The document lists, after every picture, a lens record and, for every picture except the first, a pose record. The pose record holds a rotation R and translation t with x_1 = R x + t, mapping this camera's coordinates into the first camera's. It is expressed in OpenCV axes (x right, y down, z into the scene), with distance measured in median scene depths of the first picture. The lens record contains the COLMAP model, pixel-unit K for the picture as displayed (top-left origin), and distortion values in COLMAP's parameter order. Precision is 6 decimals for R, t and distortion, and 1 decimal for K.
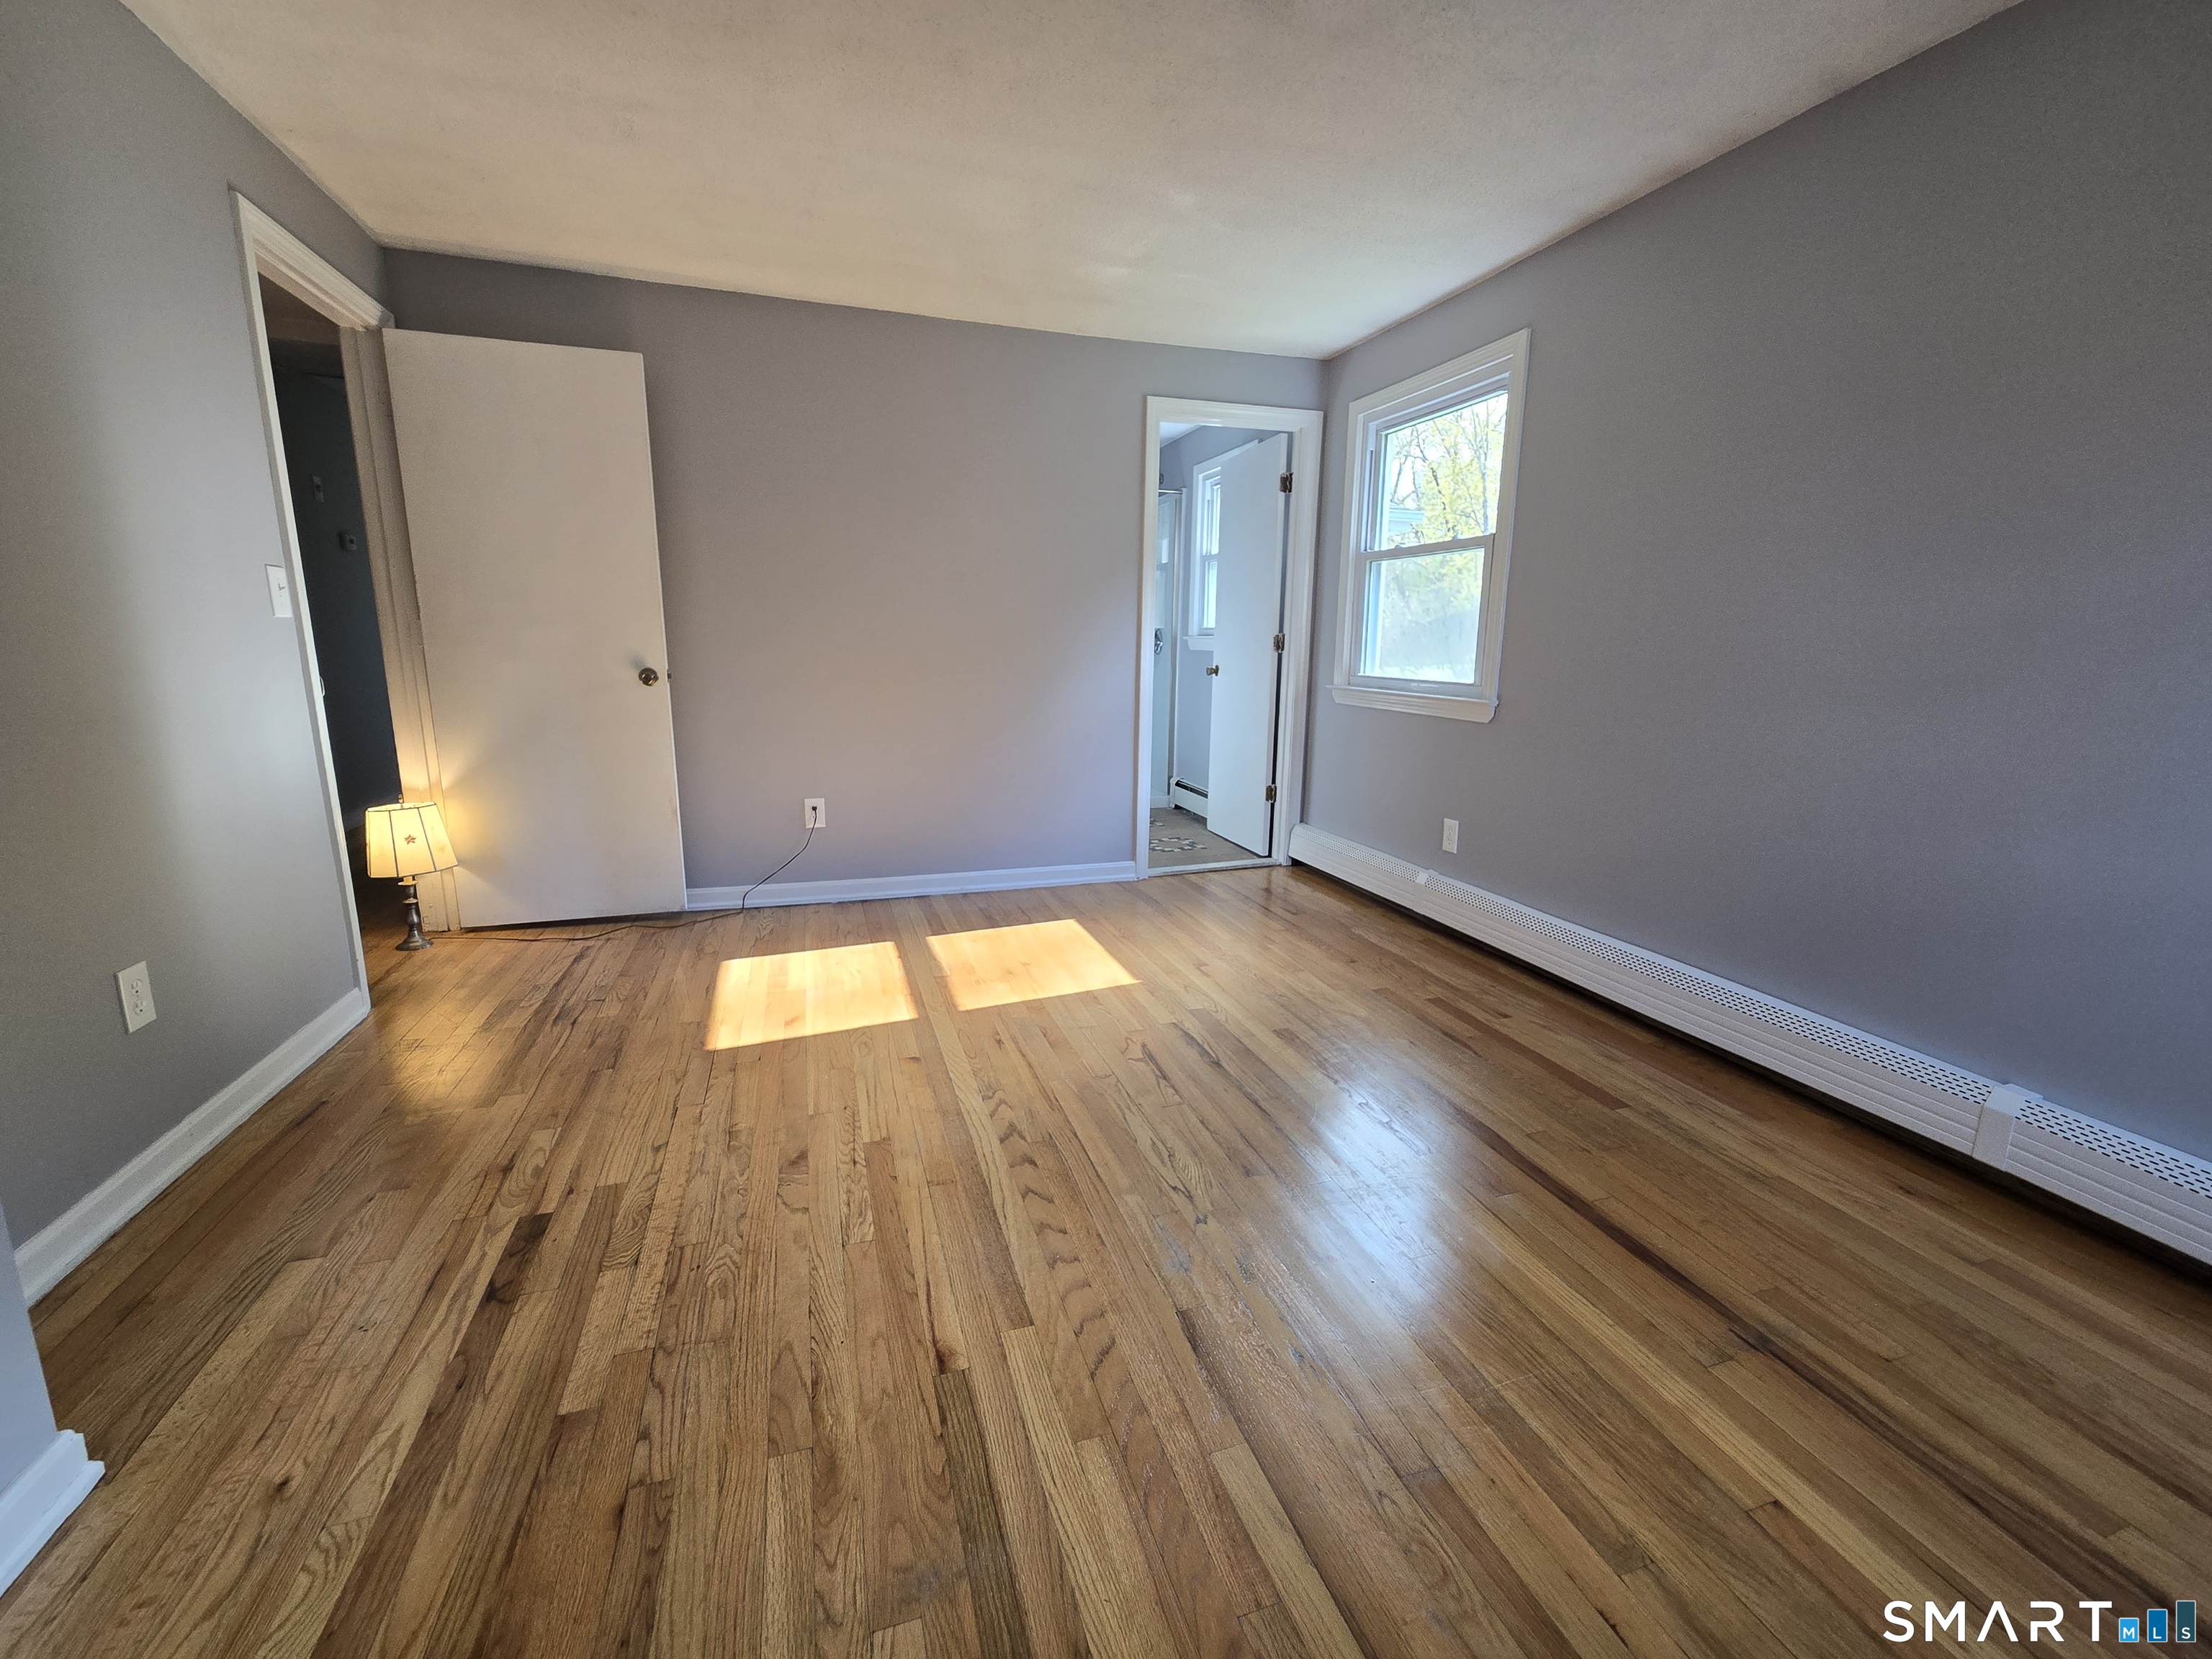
lens RADIAL K [[903.5, 0, 1097.7], [0, 903.5, 830.1], [0, 0, 1]] dist [-0.001635, -0.000028]
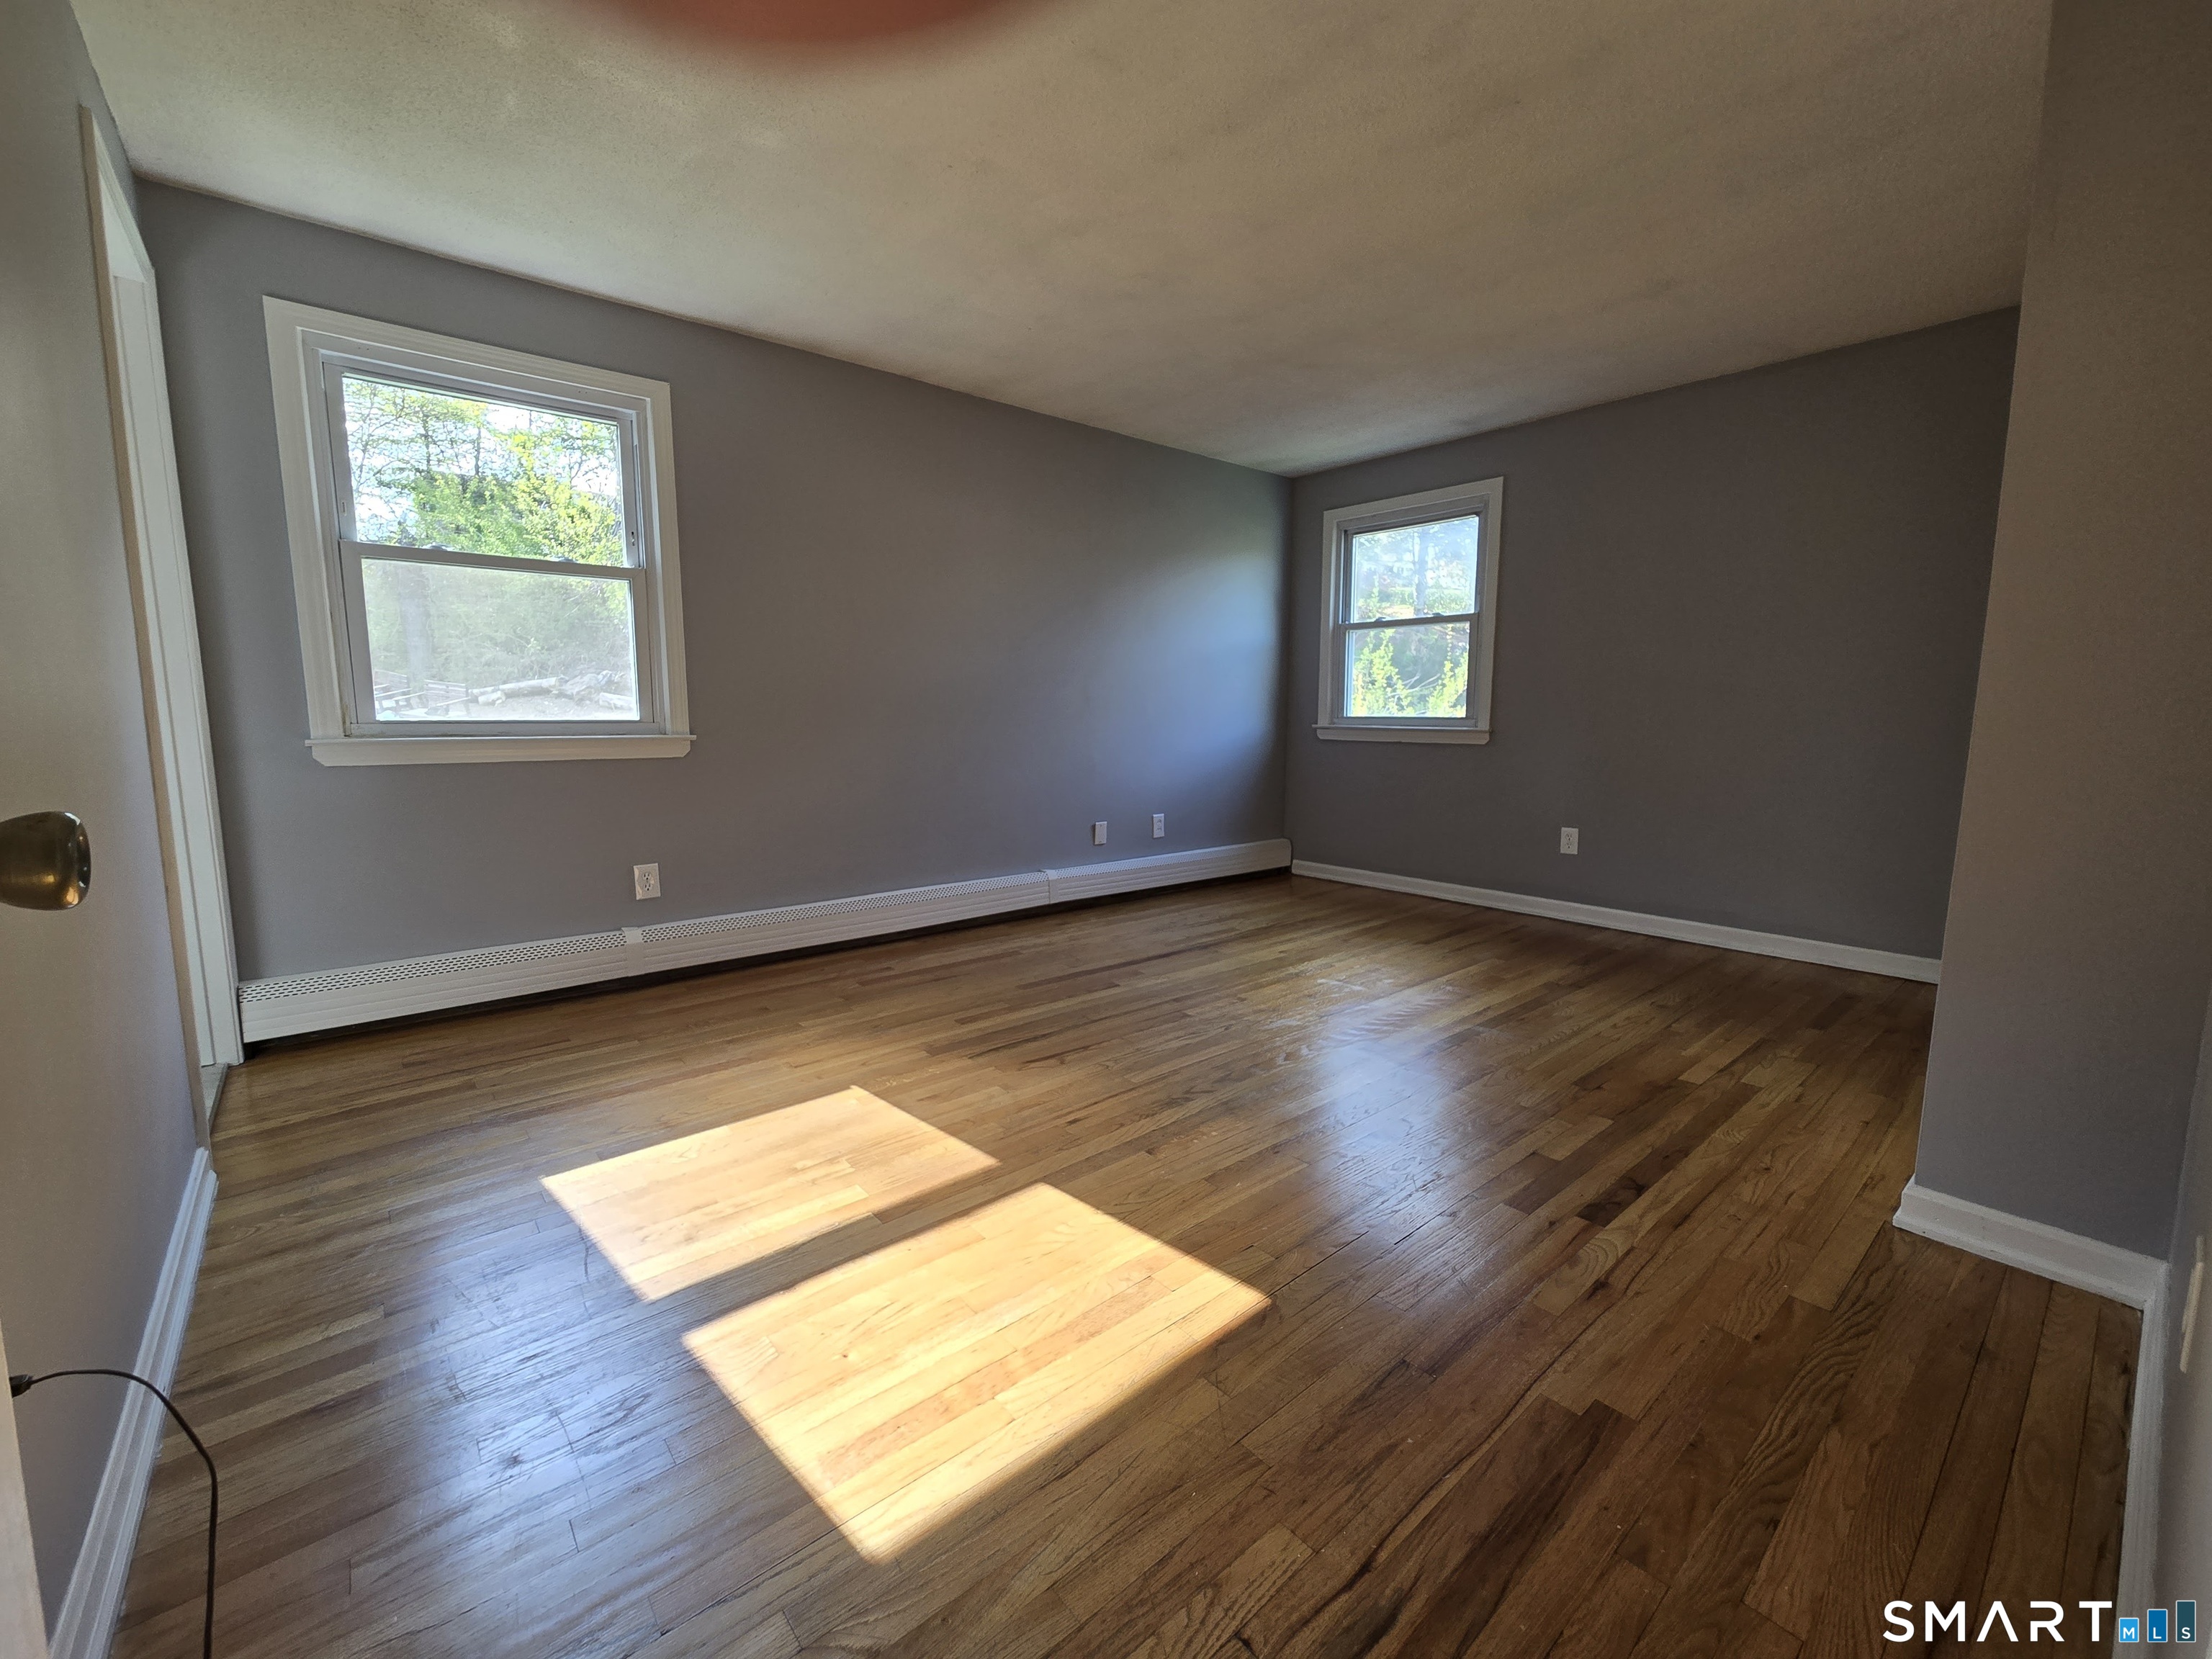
lens RADIAL K [[903.5, 0, 1110.5], [0, 903.5, 840.4], [0, 0, 1]] dist [-0.001635, -0.000028]
pose [[-0.381023, -0.149973, 0.912321, -0.760185], [0.180133, 0.955806, 0.232352, -0.195534], [-0.906848, 0.252871, -0.337169, 1.021828]]
